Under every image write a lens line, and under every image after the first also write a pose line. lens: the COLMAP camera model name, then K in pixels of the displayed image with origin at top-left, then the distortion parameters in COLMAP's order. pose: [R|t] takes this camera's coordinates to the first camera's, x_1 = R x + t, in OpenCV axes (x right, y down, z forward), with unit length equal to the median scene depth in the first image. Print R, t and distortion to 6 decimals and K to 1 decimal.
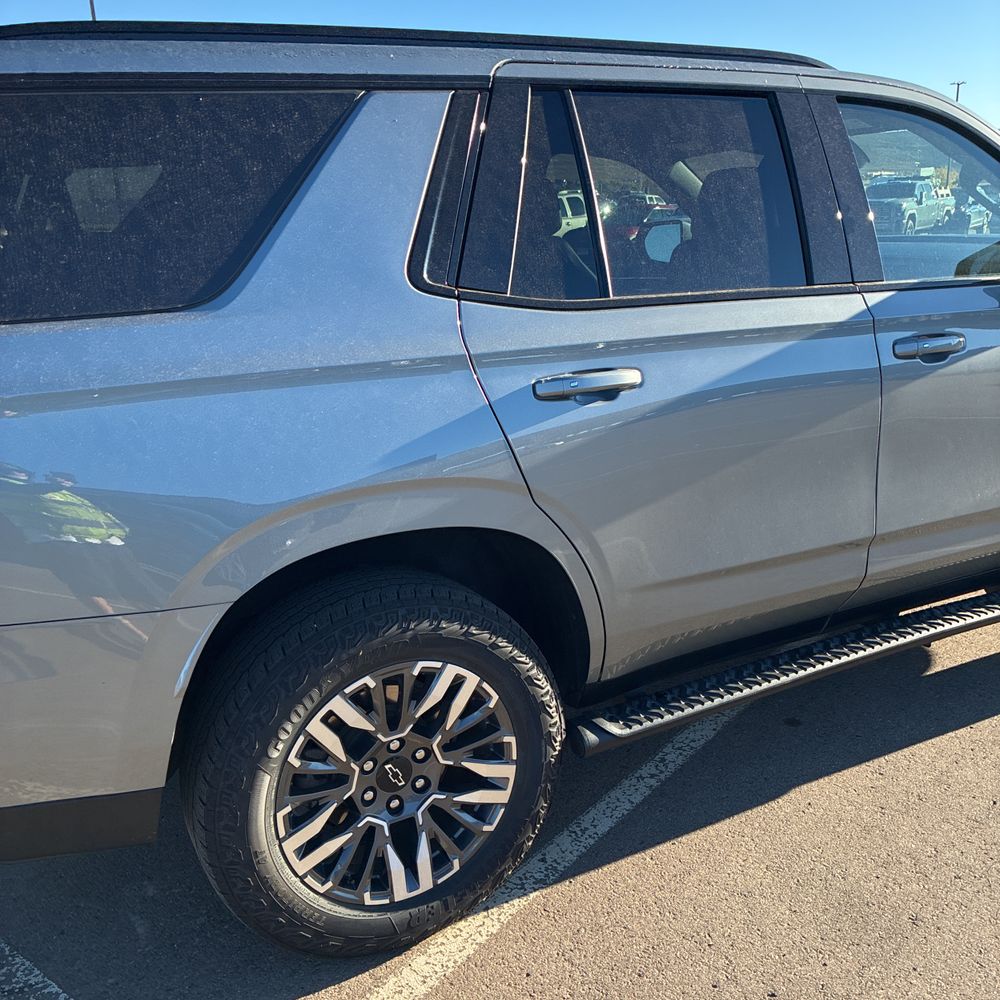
lens RADIAL K [[1005.0, 0, 501.1], [0, 1005.0, 494.4], [0, 0, 1]] dist [0.017094, -0.010422]
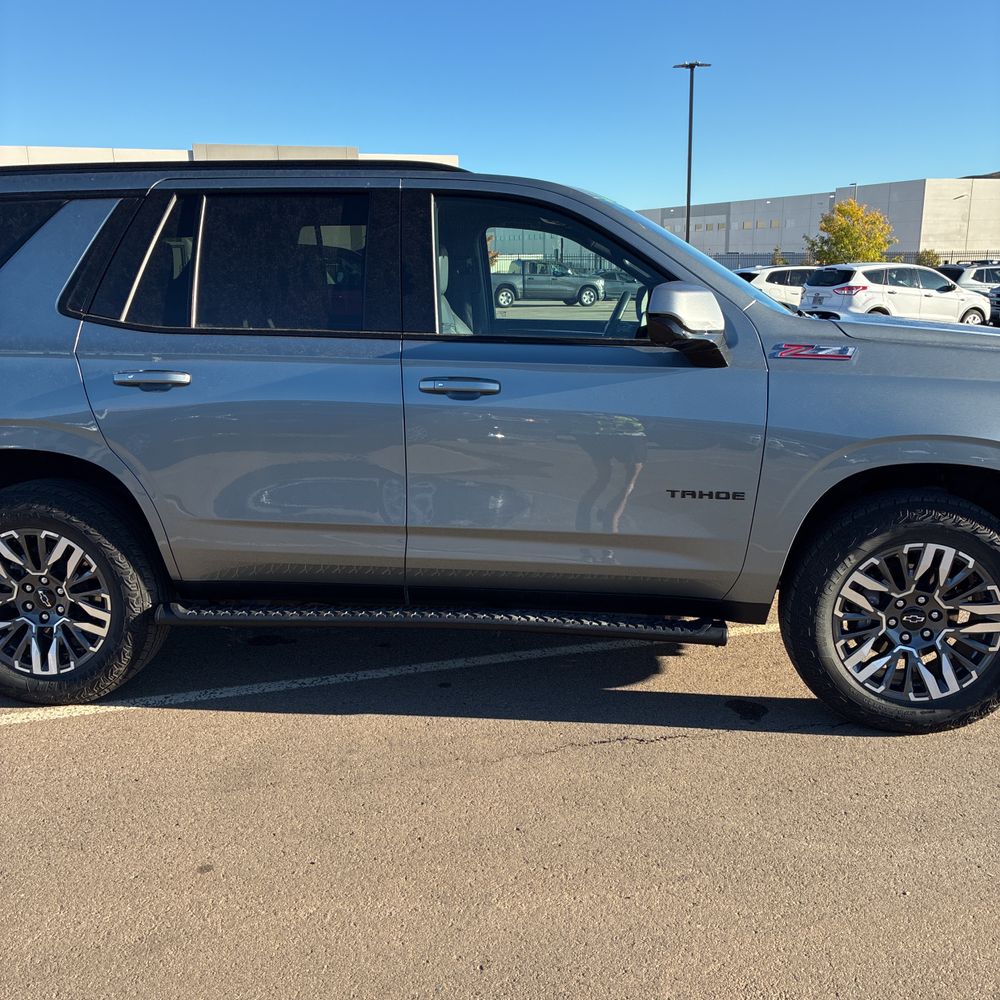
lens RADIAL K [[1008.3, 0, 499.4], [0, 1008.3, 503.2], [0, 0, 1]] dist [0.011956, 0.000857]
pose [[0.833432, 0.151812, -0.531360, 1.396772], [-0.171801, 0.985059, 0.011968, -0.030162], [0.525238, 0.081313, 0.847062, -0.046515]]
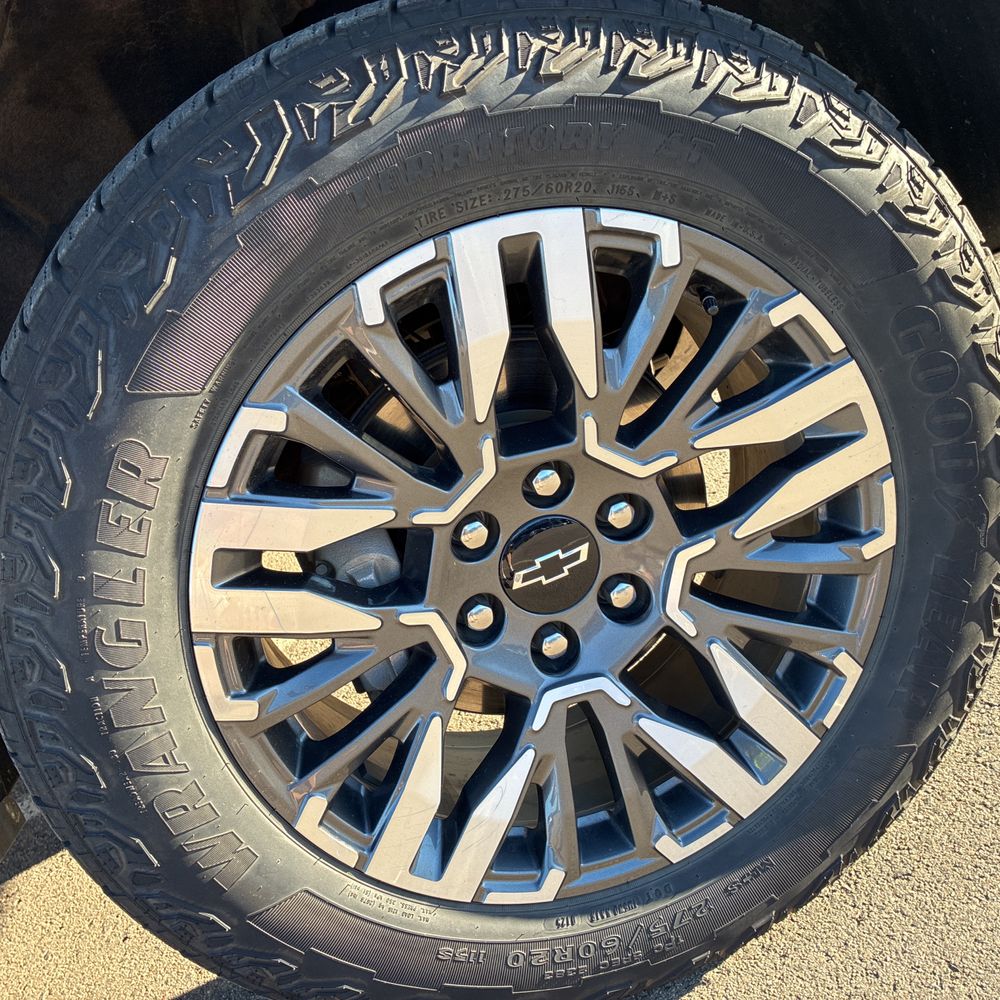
lens RADIAL K [[983.4, 0, 486.4], [0, 983.4, 496.8], [0, 0, 1]] dist [0.022807, -0.020563]
pose [[0.927129, -0.197026, -0.318766, 1.226291], [0.248291, 0.960094, 0.128729, -0.022397], [0.280682, -0.198495, 0.939051, 1.279612]]
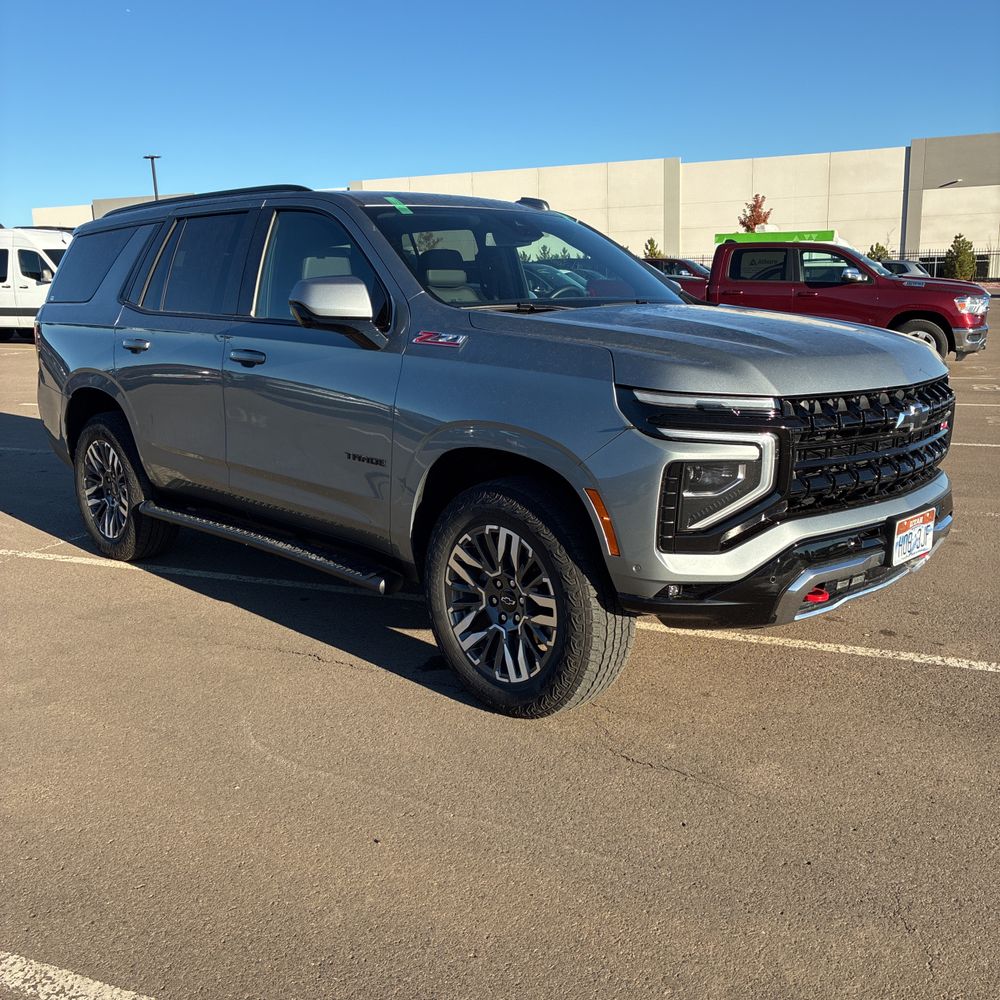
lens RADIAL K [[1000.6, 0, 500.0], [0, 1000.6, 500.0], [0, 0, 1]] dist [0.045953, -0.015625]
pose [[0.292424, 0.232070, -0.927702, 2.558565], [-0.252129, 0.954492, 0.159298, -0.347928], [0.922453, 0.187318, 0.337628, 1.040333]]
